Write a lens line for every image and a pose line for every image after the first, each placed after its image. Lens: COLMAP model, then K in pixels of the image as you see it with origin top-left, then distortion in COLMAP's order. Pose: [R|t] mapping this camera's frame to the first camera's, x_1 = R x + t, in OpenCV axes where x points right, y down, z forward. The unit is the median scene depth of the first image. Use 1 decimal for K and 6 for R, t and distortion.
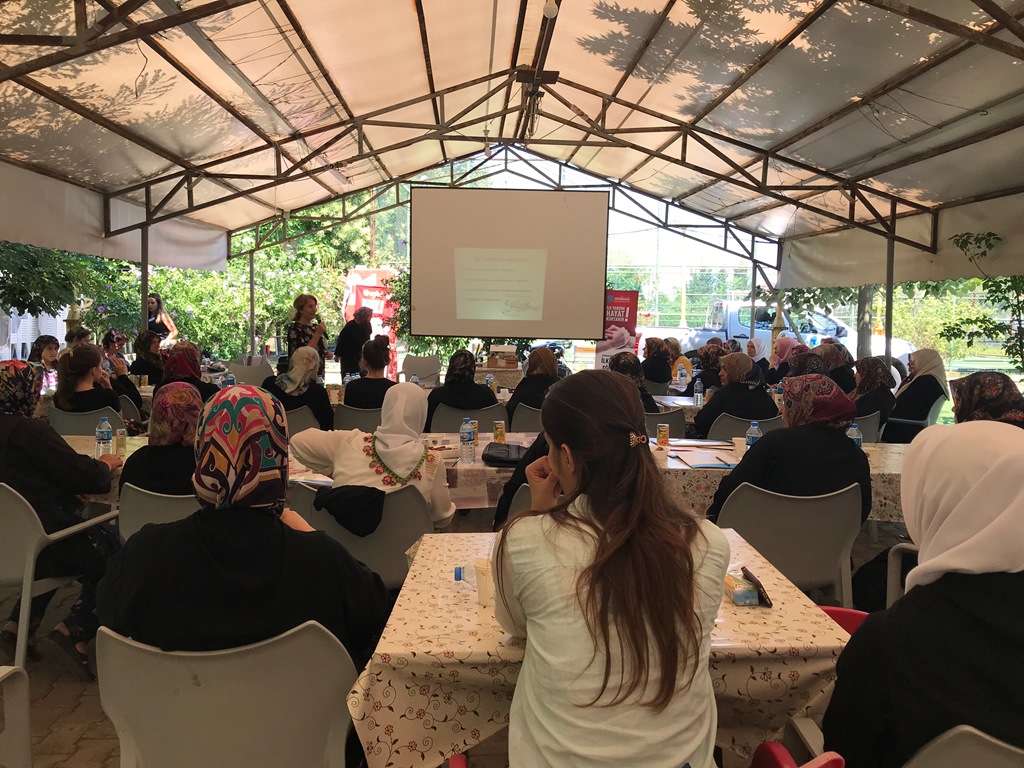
lens RADIAL K [[831.9, 0, 512.8], [0, 831.9, 384.8], [0, 0, 1]] dist [0.001393, -0.031518]
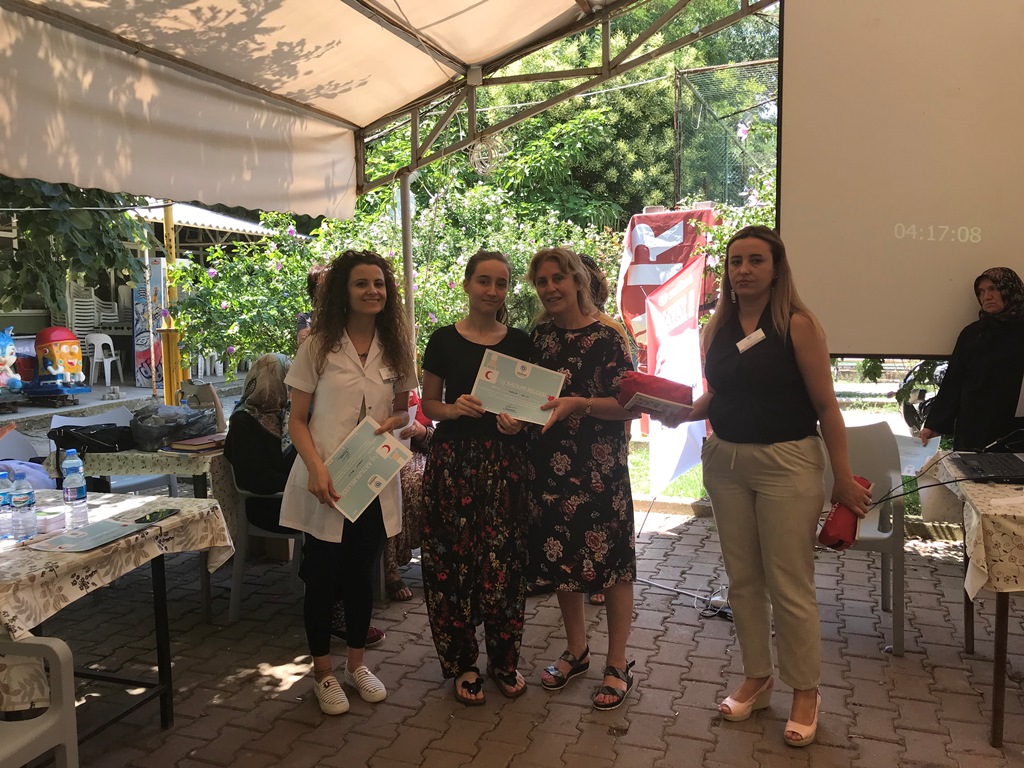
lens RADIAL K [[831.9, 0, 511.6], [0, 831.9, 383.8], [0, 0, 1]] dist [0.001393, -0.031518]
pose [[0.937677, 0.023145, -0.346737, -0.072447], [-0.018147, 0.999679, 0.017655, -0.038217], [0.347034, -0.010262, 0.937796, 0.404326]]
